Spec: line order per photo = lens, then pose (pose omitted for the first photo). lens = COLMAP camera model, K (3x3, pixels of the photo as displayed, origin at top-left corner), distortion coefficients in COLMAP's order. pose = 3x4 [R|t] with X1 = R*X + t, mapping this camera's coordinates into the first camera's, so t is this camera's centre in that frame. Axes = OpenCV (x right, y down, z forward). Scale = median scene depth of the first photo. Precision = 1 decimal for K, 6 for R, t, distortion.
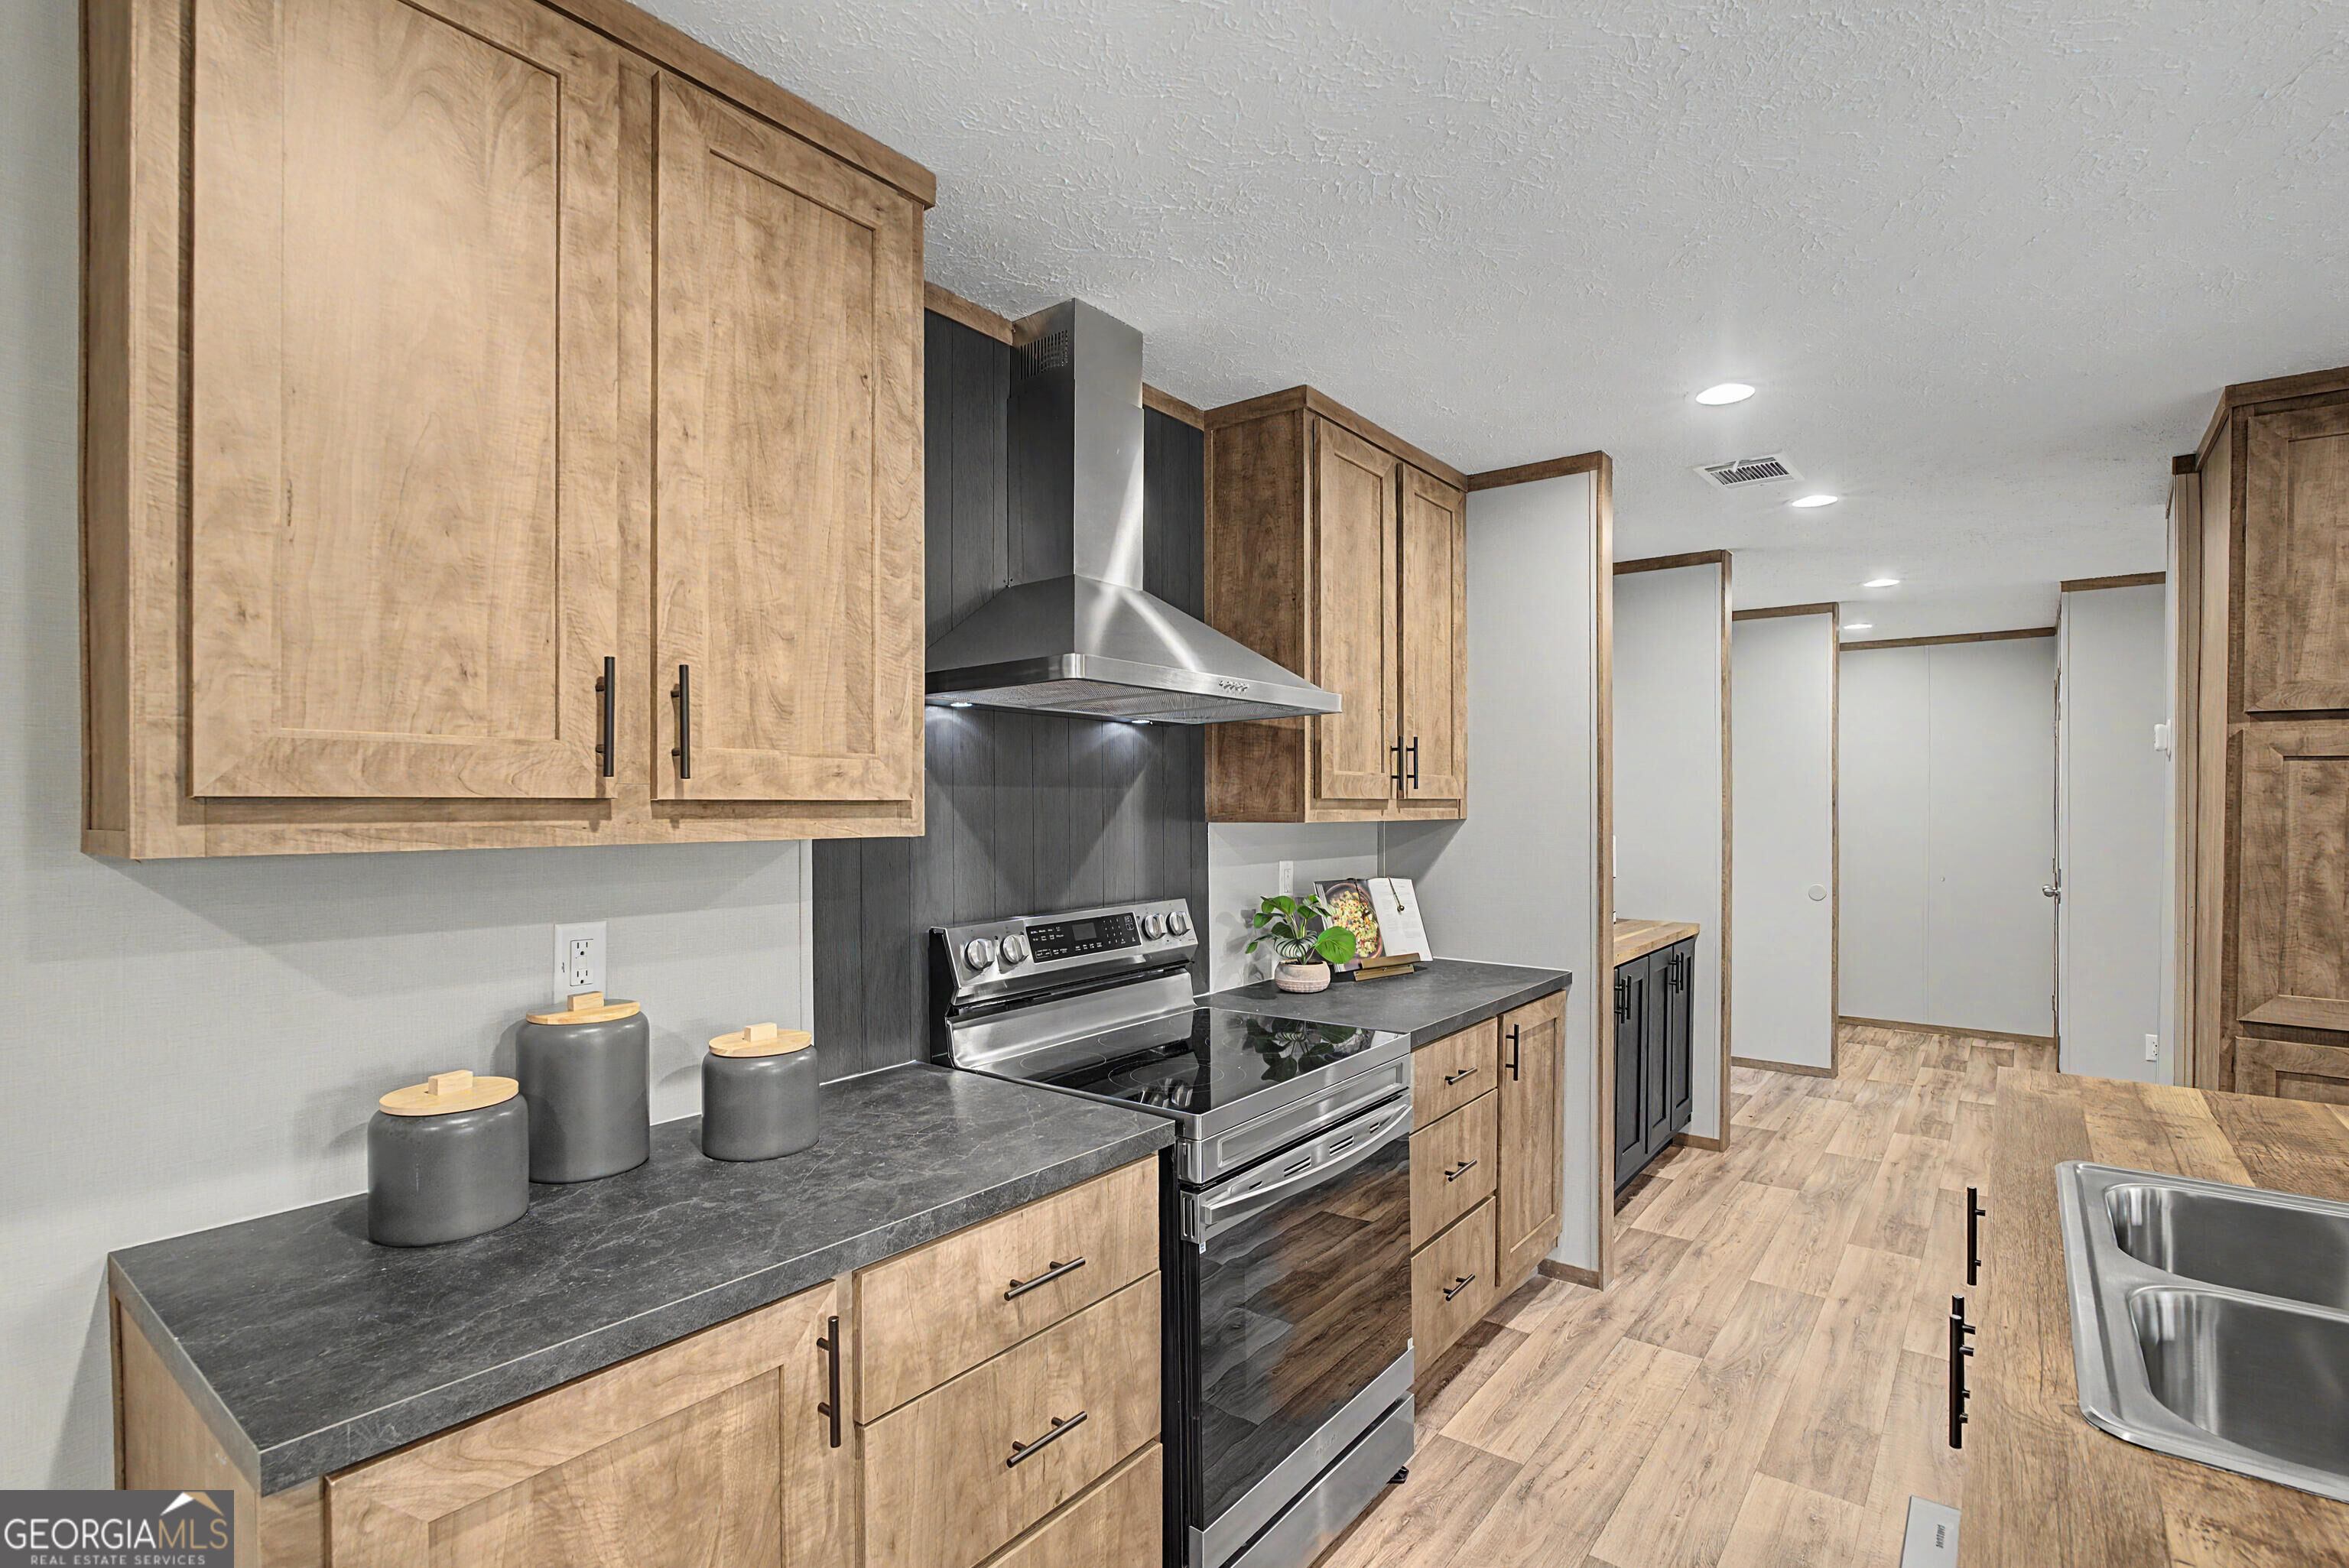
lens RADIAL K [[1096.9, 0, 1152.9], [0, 1096.9, 802.2], [0, 0, 1]] dist [-0.011664, 0.002316]
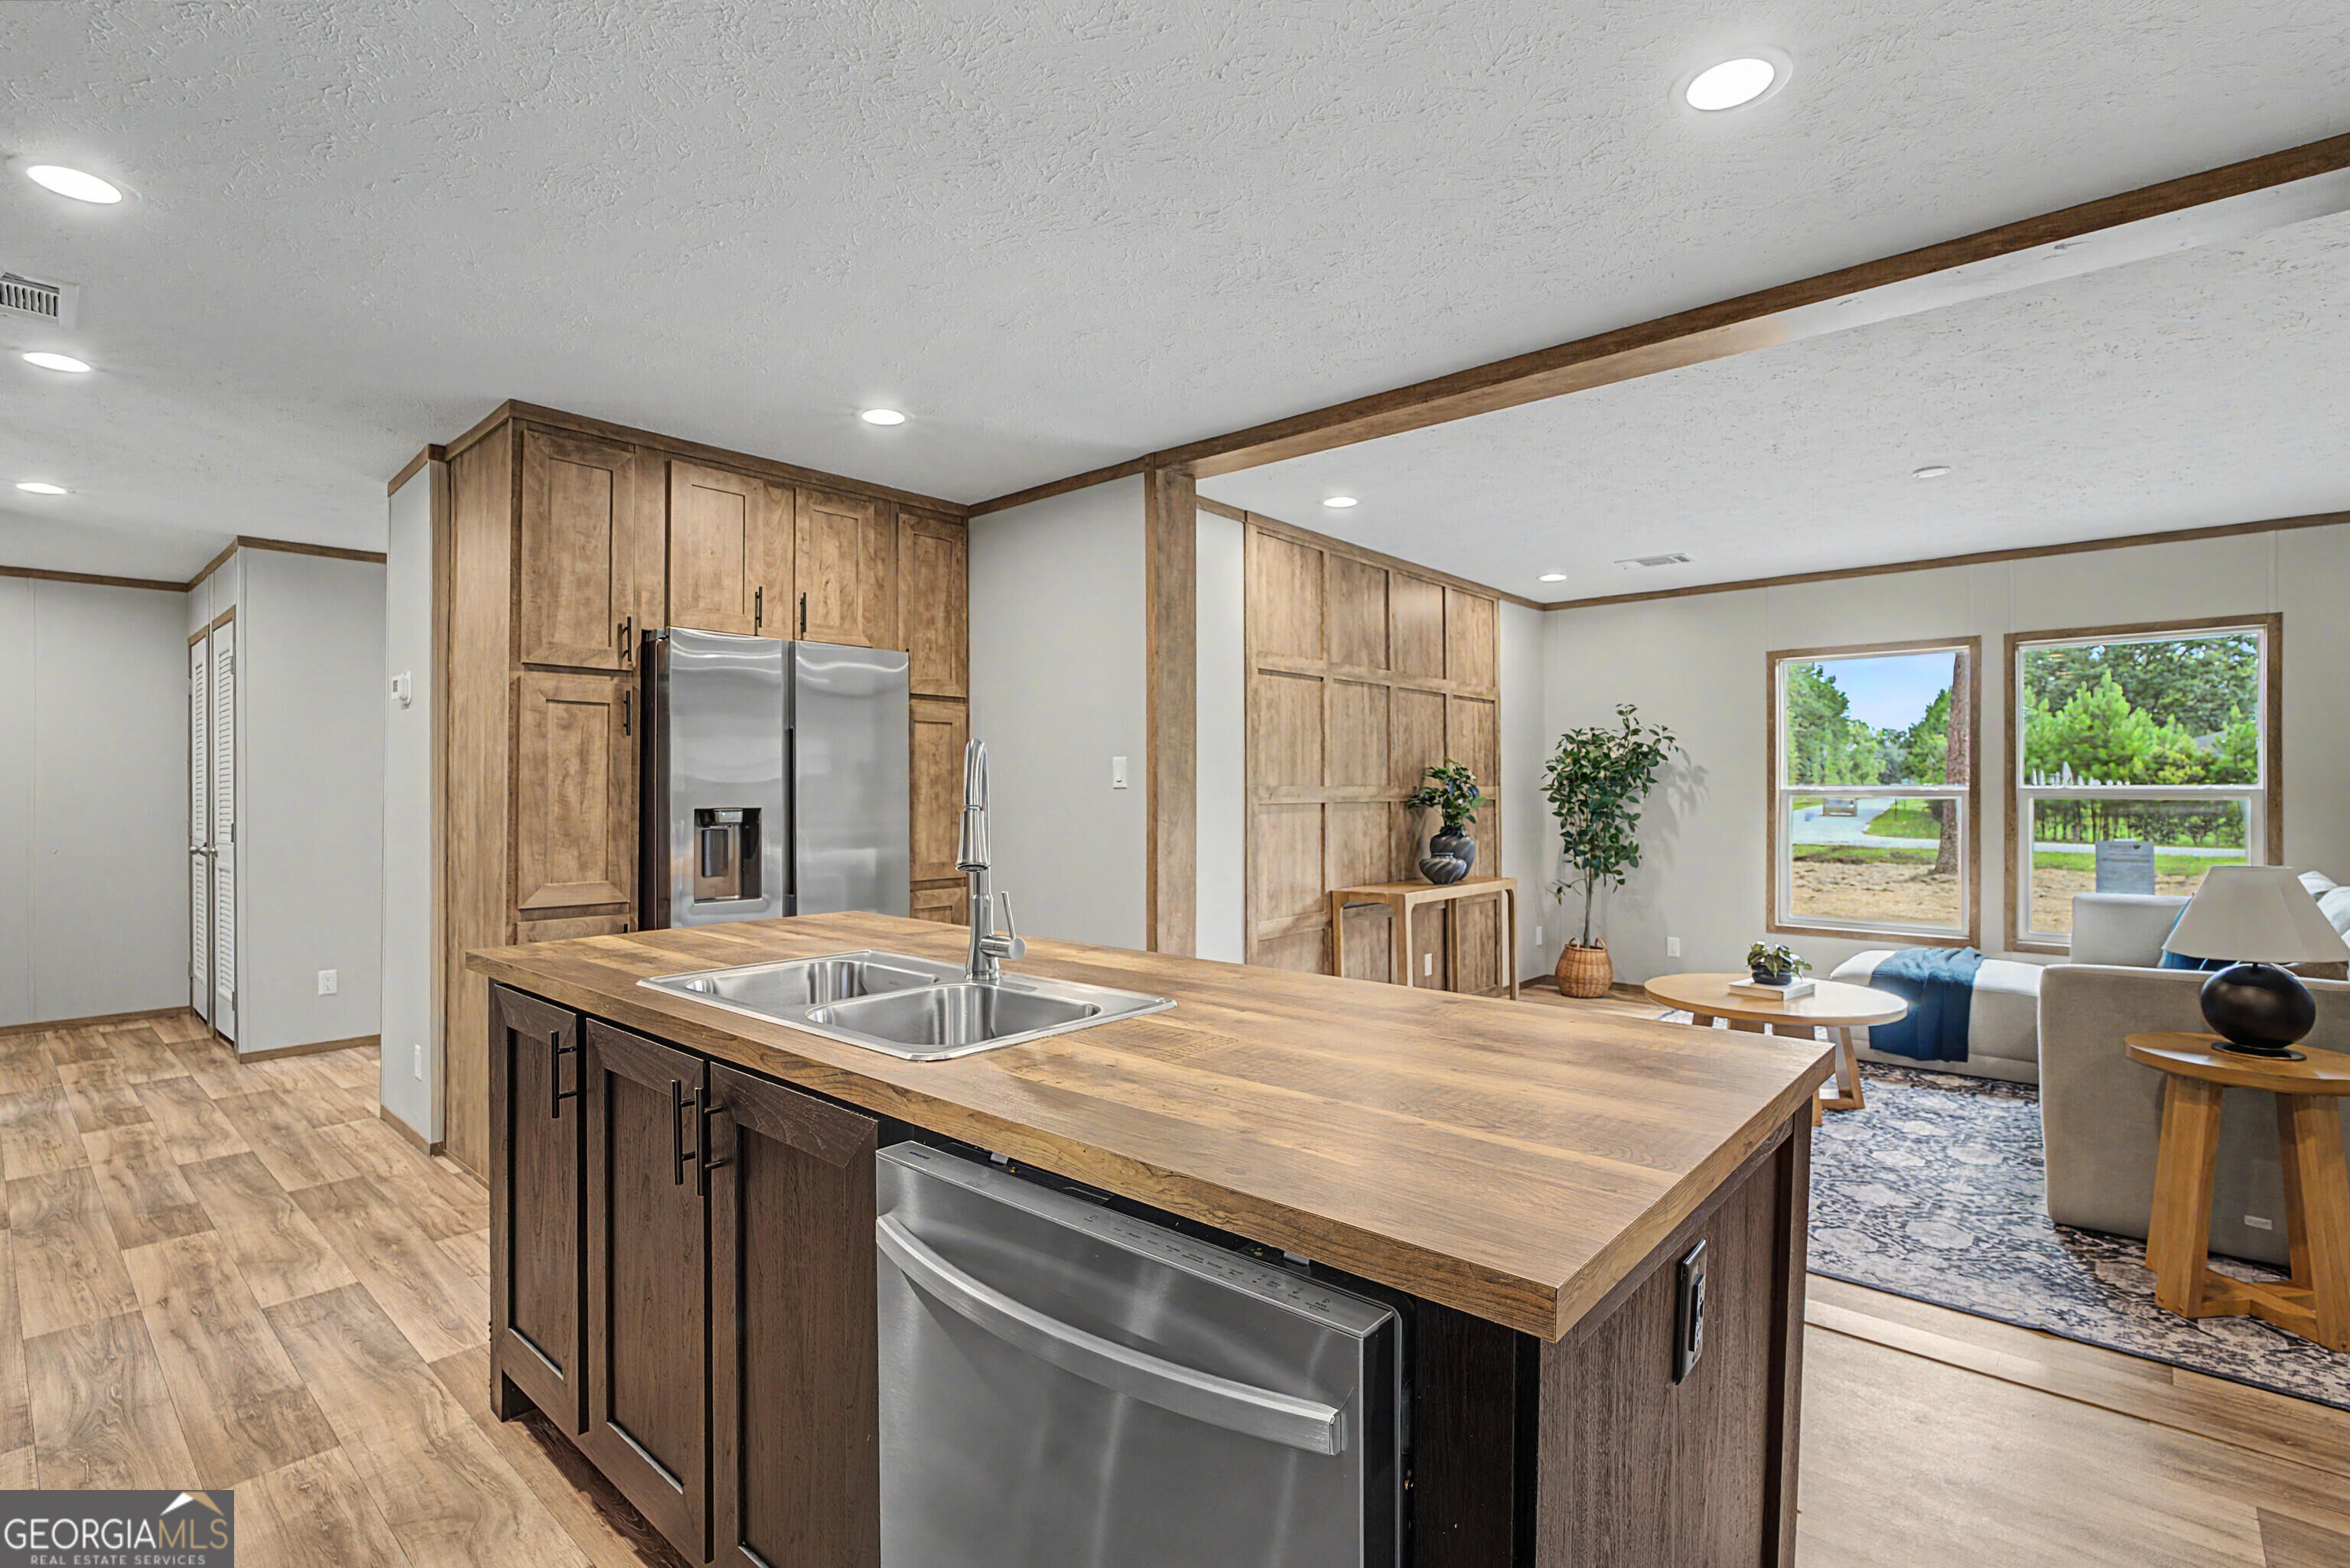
lens RADIAL K [[1097.4, 0, 1154.0], [0, 1097.4, 785.0], [0, 0, 1]] dist [-0.011664, 0.002316]
pose [[0.072980, -0.000304, 0.997333, -0.315111], [0.005527, 0.999985, -0.000099, 0.097848], [-0.997318, 0.005519, 0.072980, 0.282684]]
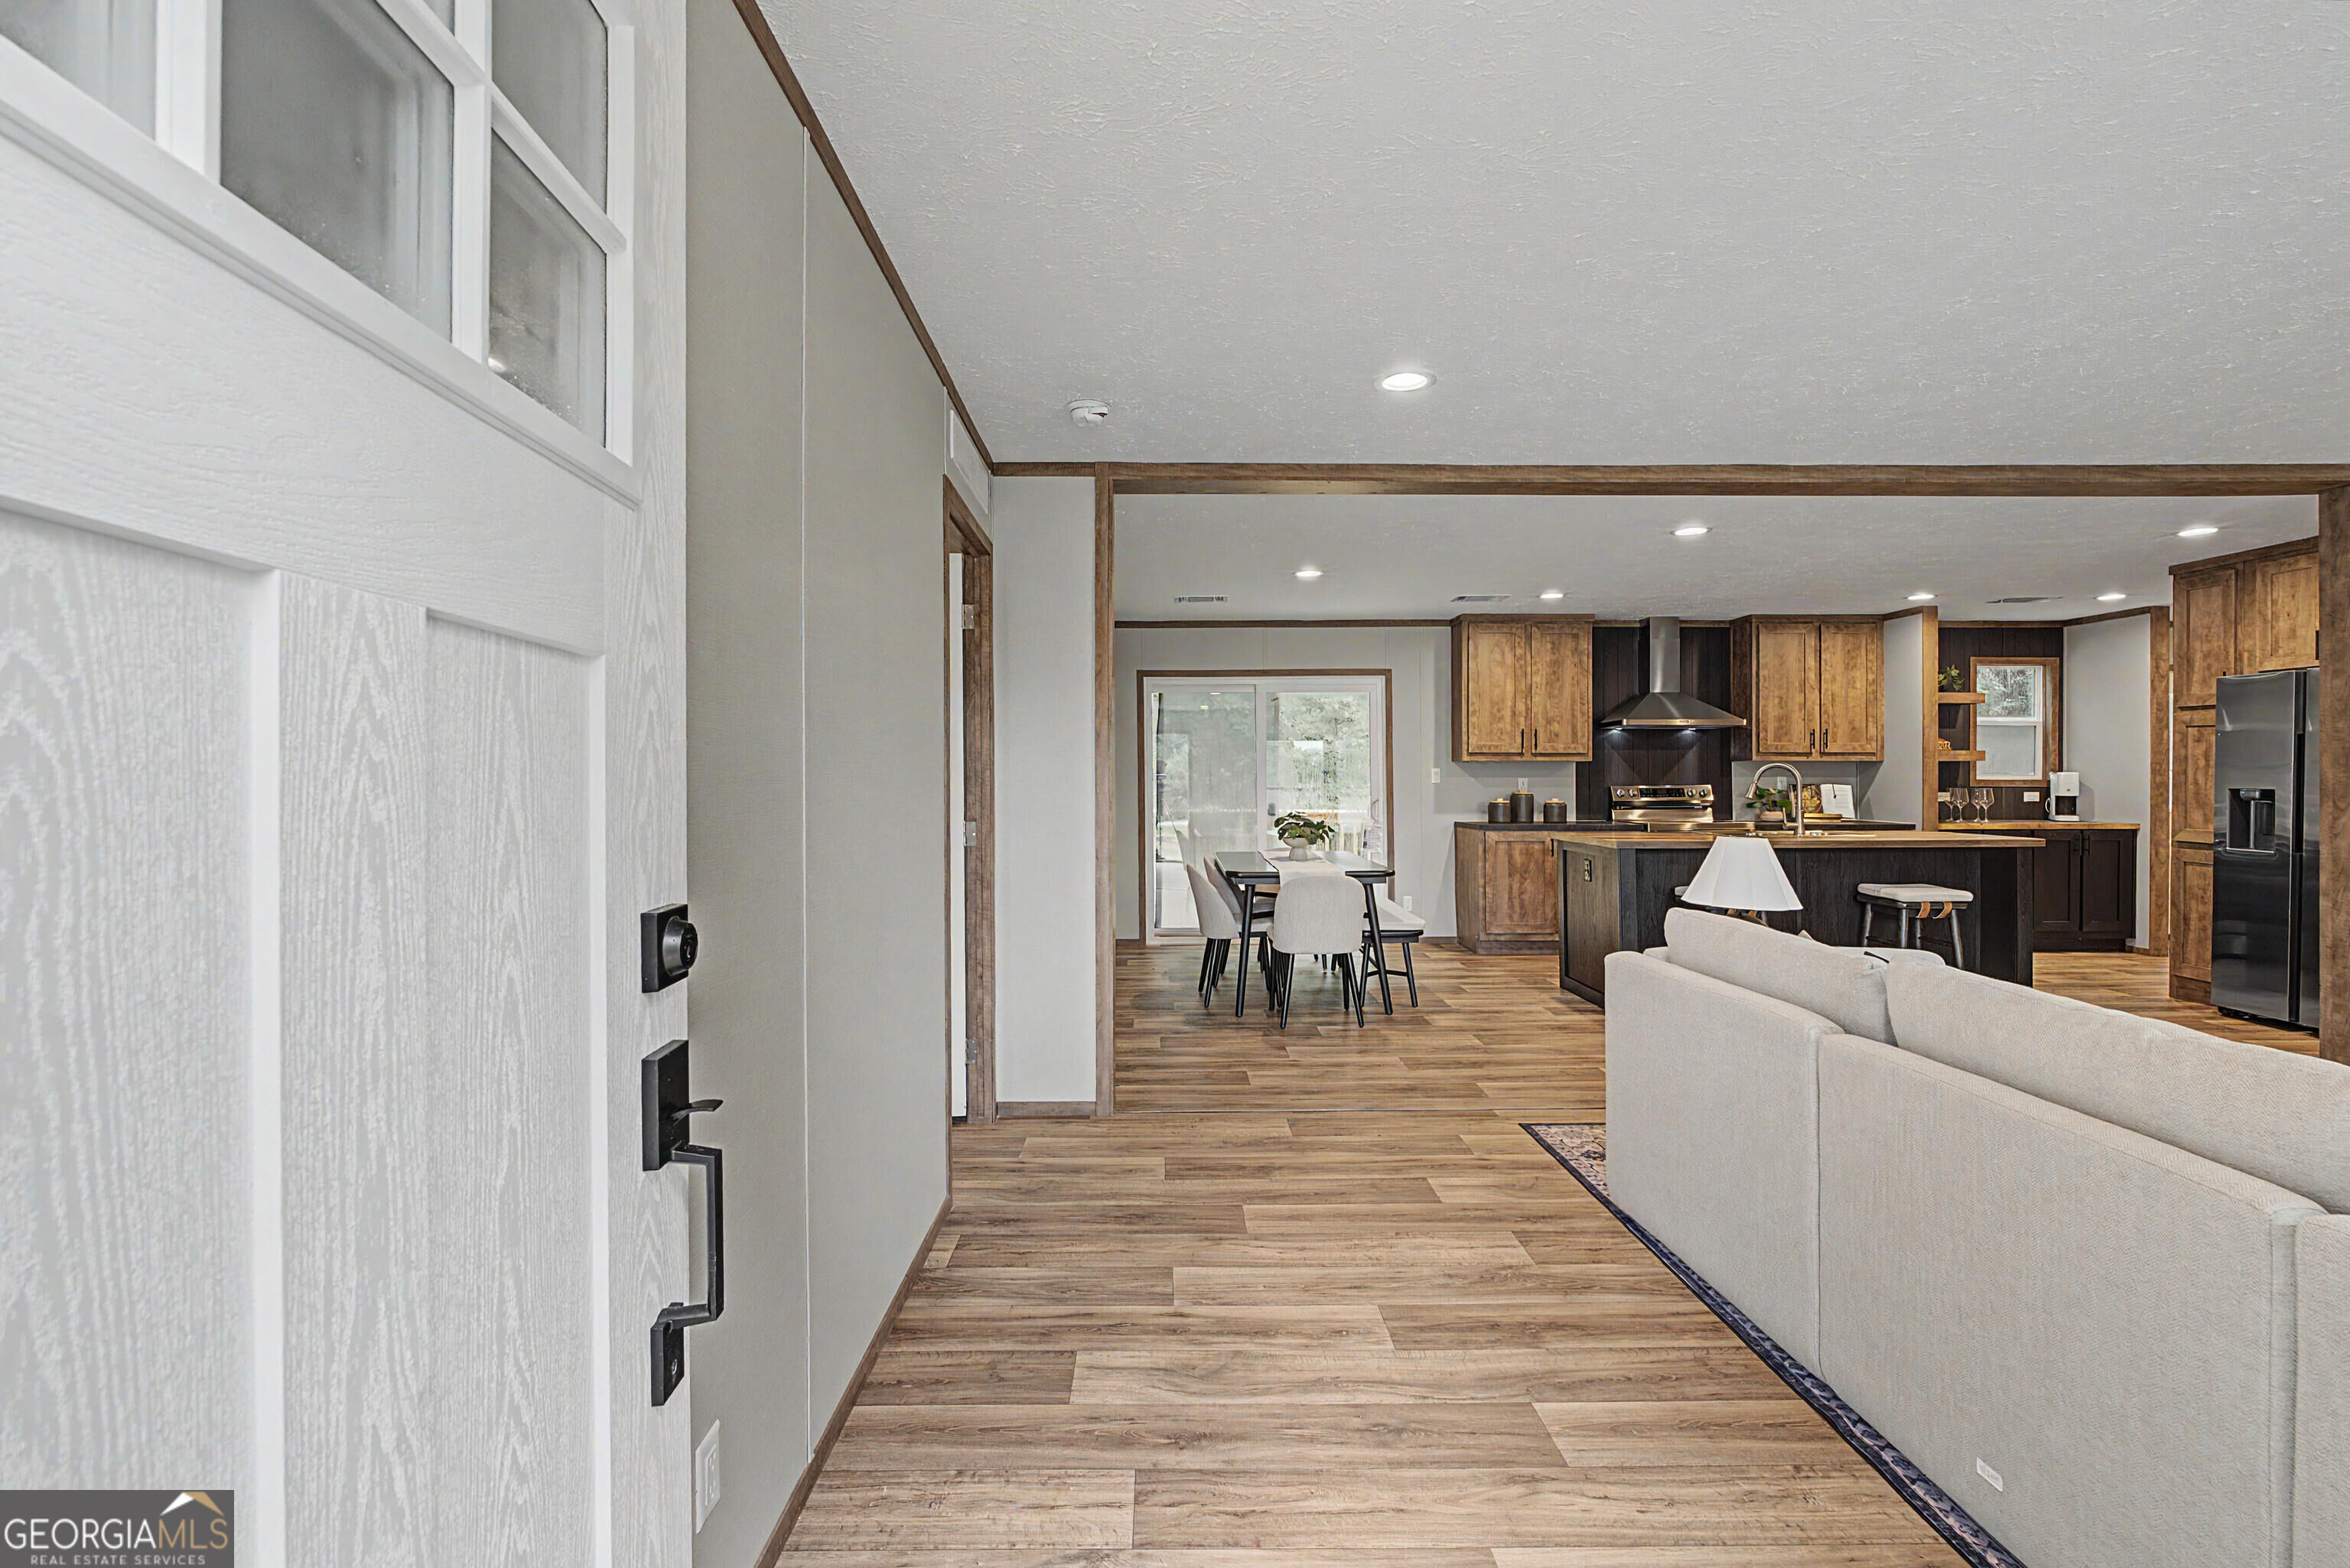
lens RADIAL K [[1036.1, 0, 1186.5], [0, 1036.1, 782.0], [0, 0, 1]] dist [-0.008684, 0.001186]
pose [[0.634146, 0.003247, -0.773206, 2.135015], [-0.000176, 0.999992, 0.004054, 0.105939], [0.773213, -0.002435, 0.634142, -3.155459]]
